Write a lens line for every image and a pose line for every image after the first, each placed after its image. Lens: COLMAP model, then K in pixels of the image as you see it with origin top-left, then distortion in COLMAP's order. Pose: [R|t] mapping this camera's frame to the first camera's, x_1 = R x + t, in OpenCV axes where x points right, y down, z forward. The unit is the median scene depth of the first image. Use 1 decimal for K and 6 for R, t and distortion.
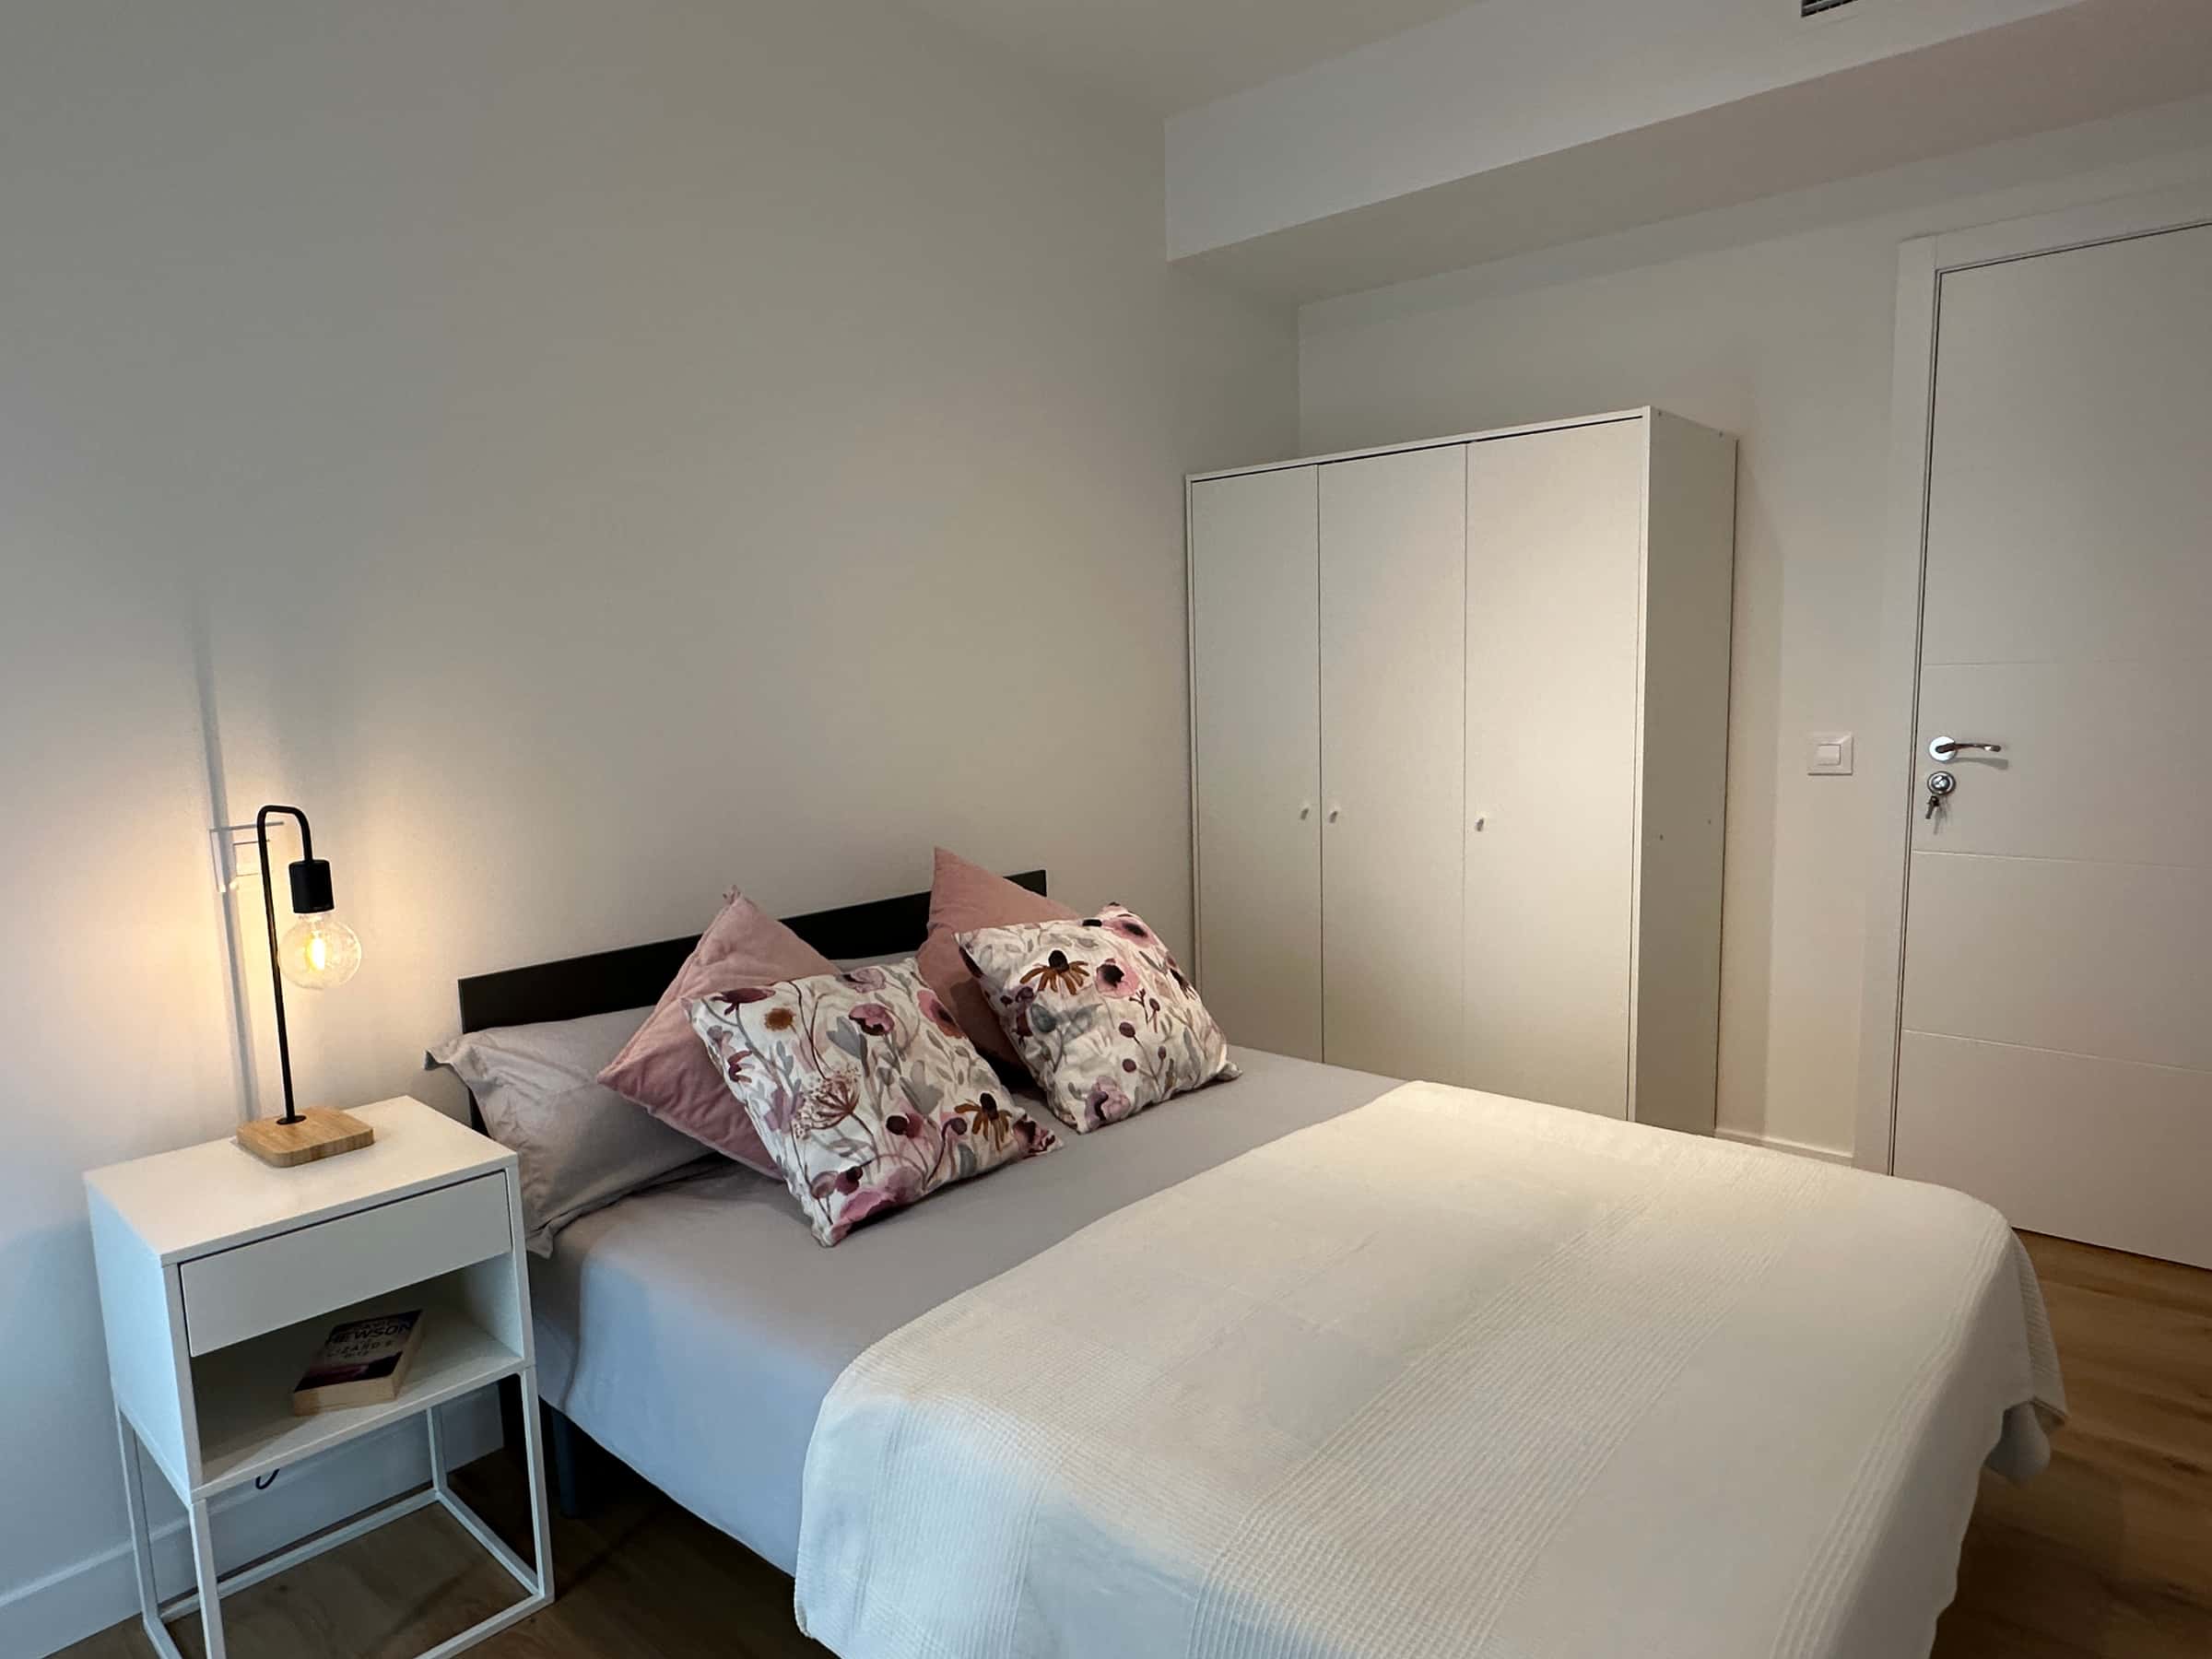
lens RADIAL K [[1321.3, 0, 1106.0], [0, 1321.3, 829.5], [0, 0, 1]] dist [0.000125, -0.000091]
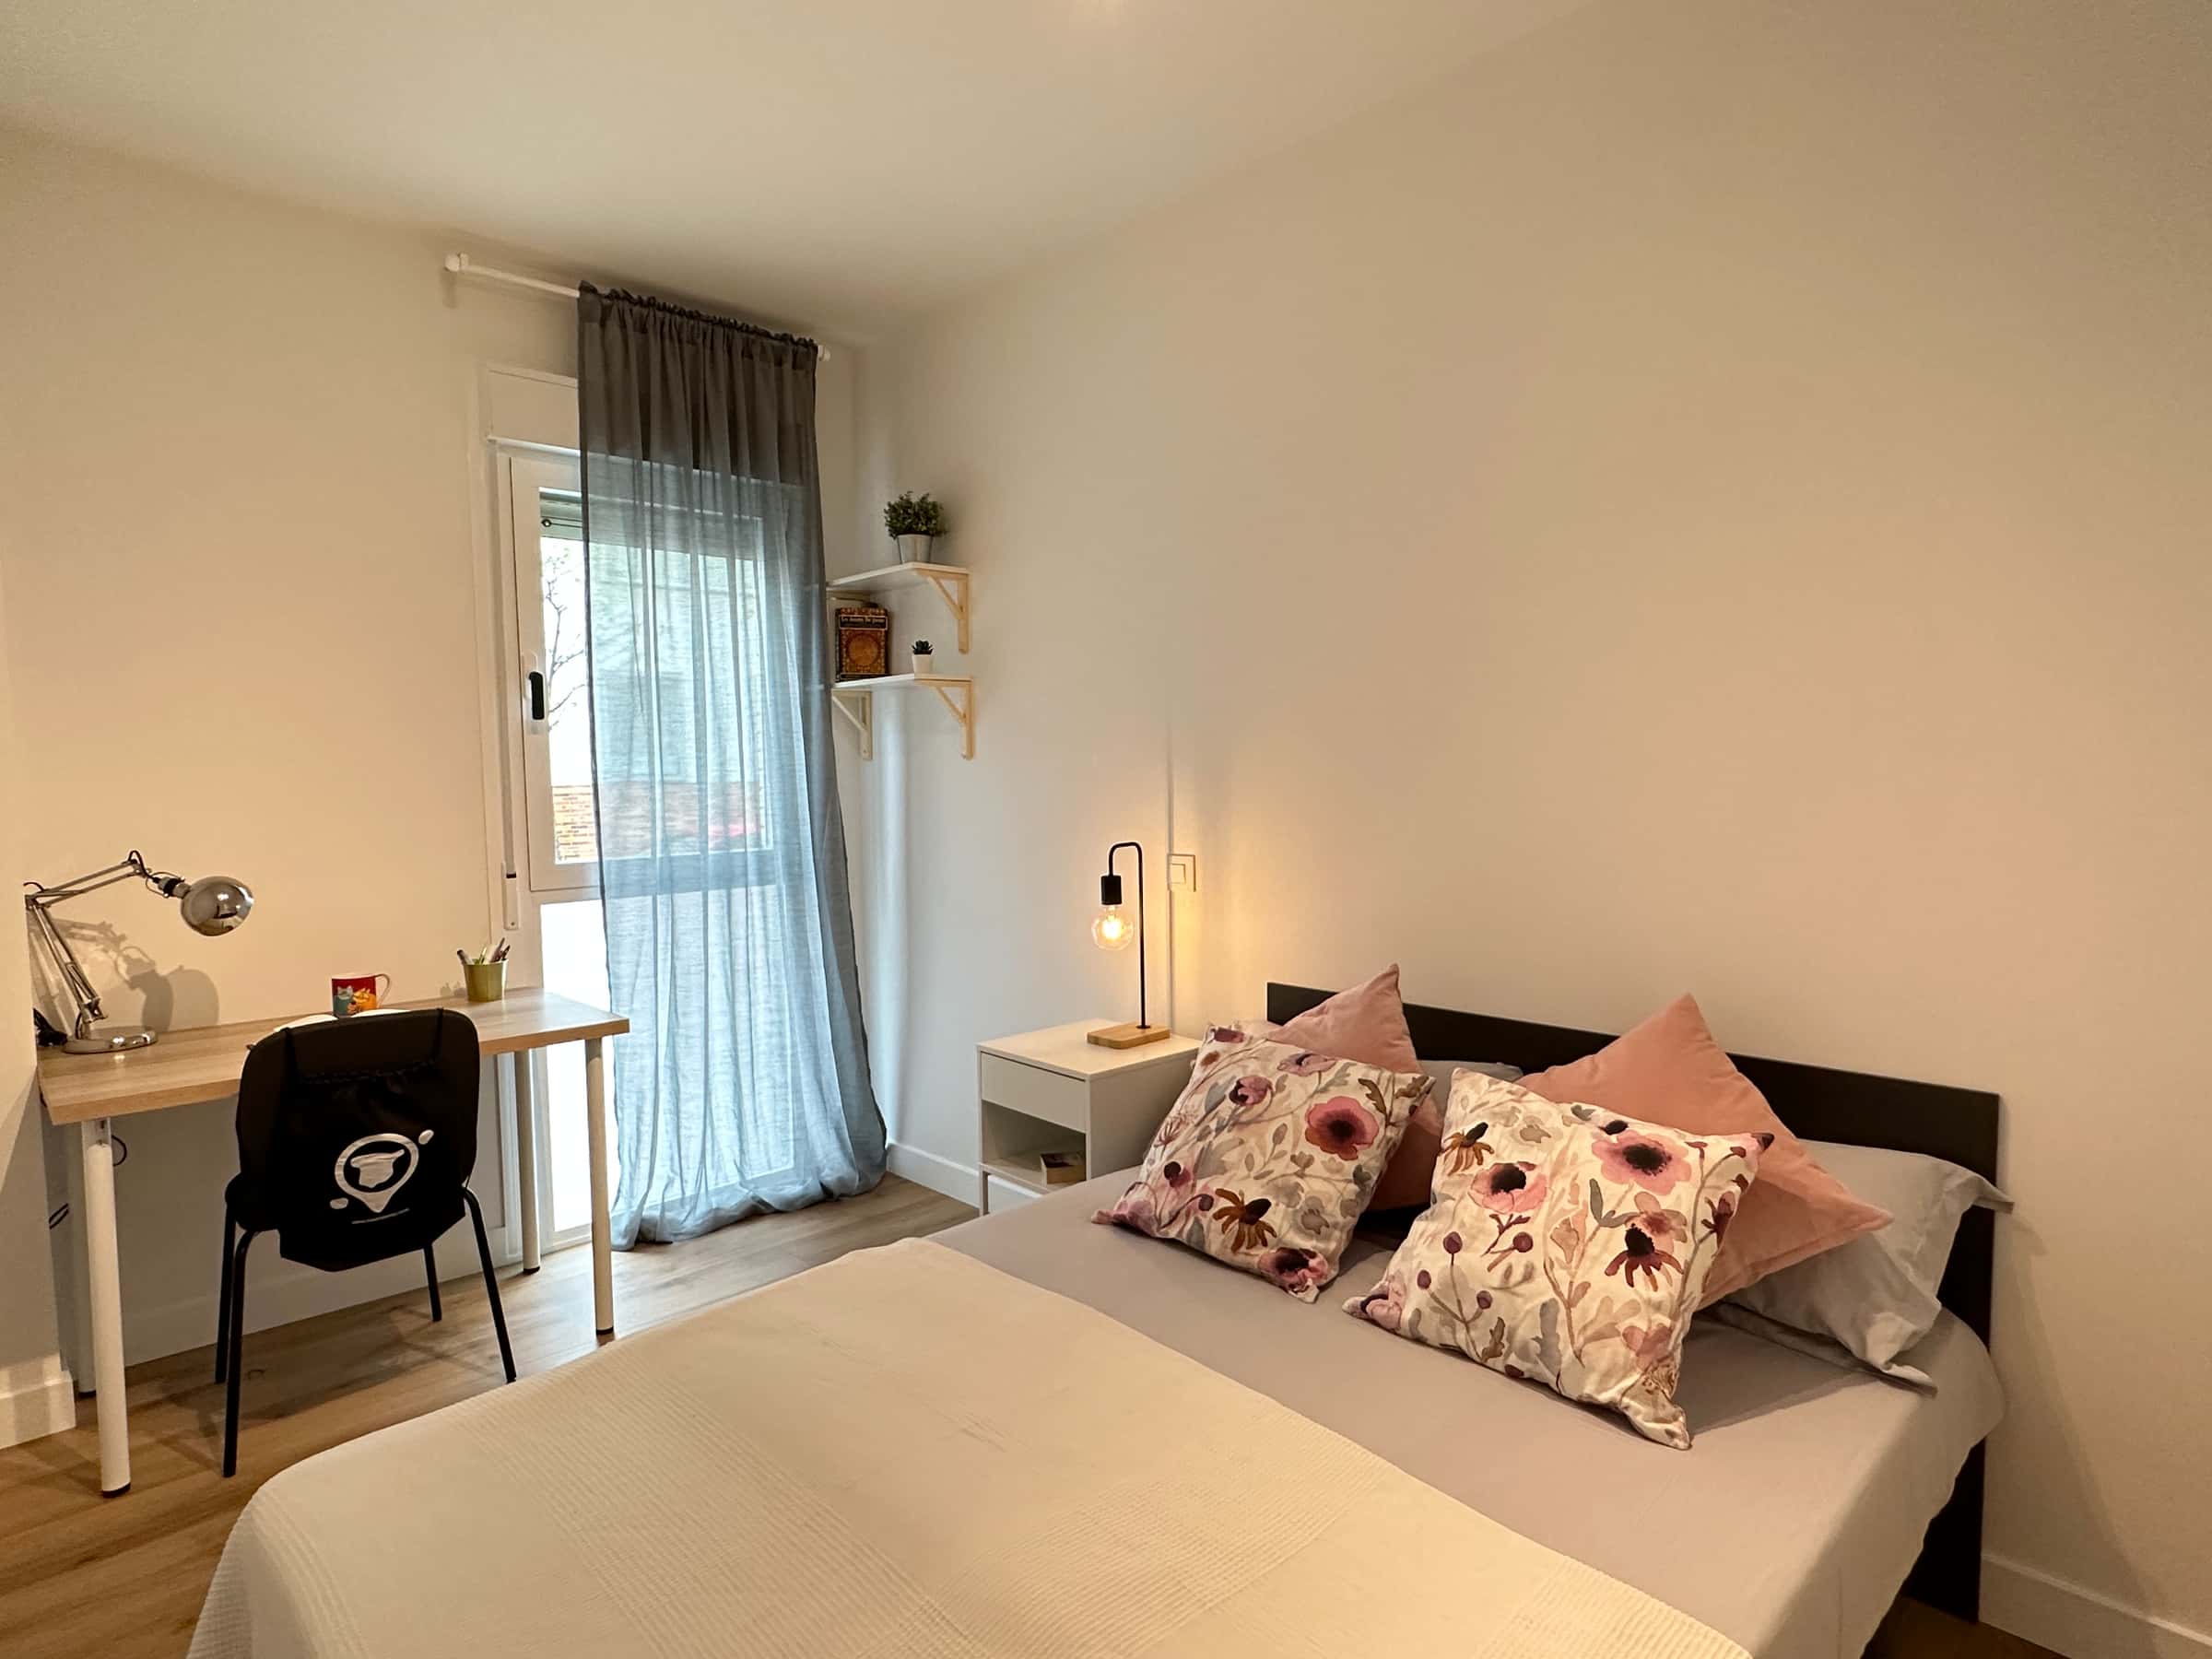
lens RADIAL K [[1215.2, 0, 1106.0], [0, 1215.2, 829.5], [0, 0, 1]] dist [-0.001438, -0.000219]
pose [[-0.071420, 0.083676, -0.993930, 0.807226], [-0.113097, 0.989369, 0.091419, -0.148134], [0.991014, 0.118940, -0.061197, 0.901231]]
